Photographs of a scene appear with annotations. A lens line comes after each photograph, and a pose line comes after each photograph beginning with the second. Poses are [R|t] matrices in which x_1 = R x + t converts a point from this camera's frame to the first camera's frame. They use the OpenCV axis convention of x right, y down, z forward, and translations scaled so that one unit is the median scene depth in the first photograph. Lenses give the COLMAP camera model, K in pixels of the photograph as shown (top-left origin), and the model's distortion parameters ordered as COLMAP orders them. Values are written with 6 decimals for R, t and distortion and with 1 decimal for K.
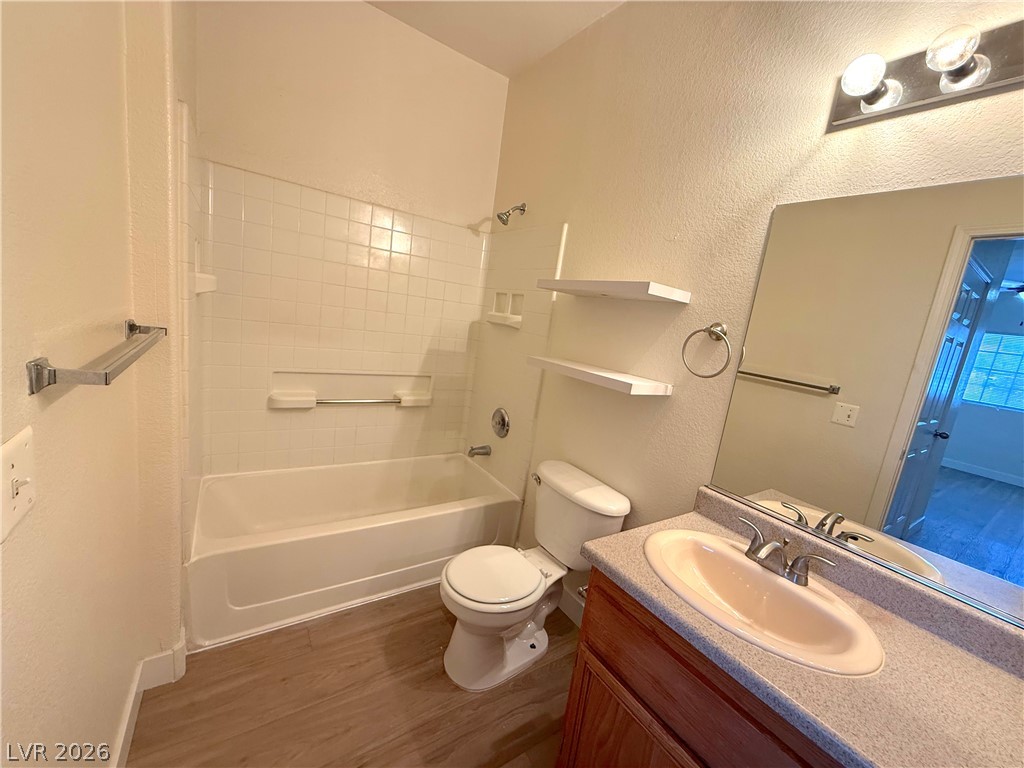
lens RADIAL K [[407.3, 0, 509.1], [0, 407.3, 383.6], [0, 0, 1]] dist [0.001090, -0.000618]
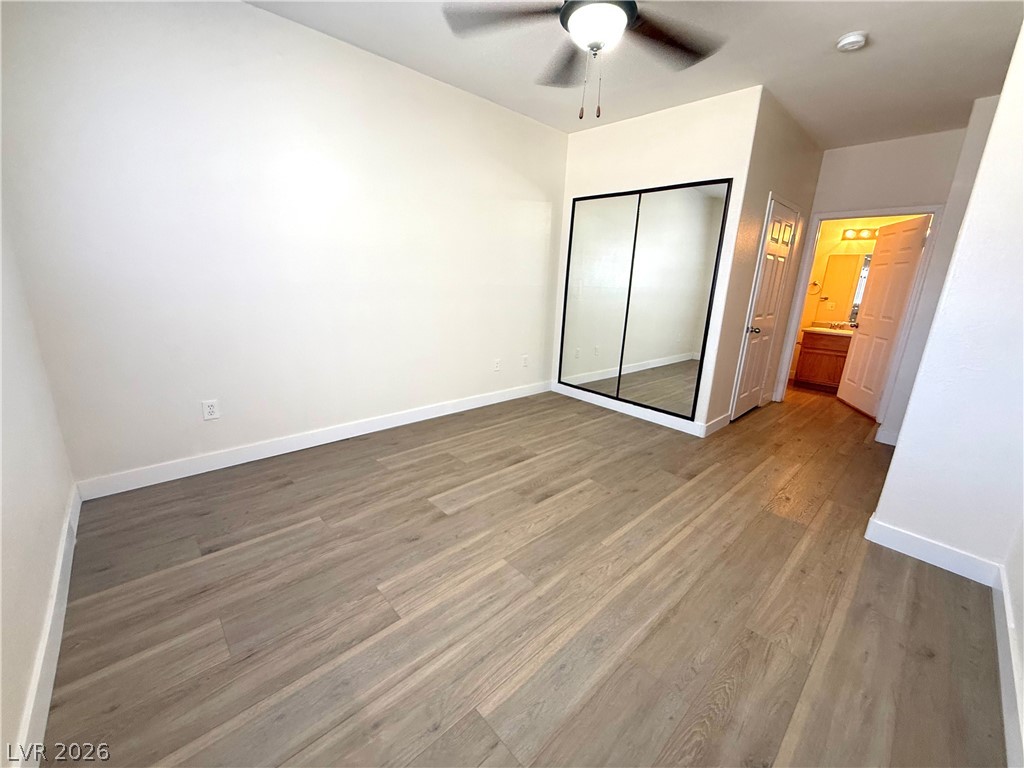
lens RADIAL K [[407.3, 0, 510.8], [0, 407.3, 380.2], [0, 0, 1]] dist [0.001090, -0.000618]
pose [[0.987358, -0.113728, 0.110404, -3.167728], [0.101462, 0.988627, 0.111007, 0.073229], [-0.121773, -0.098402, 0.987668, -2.869644]]
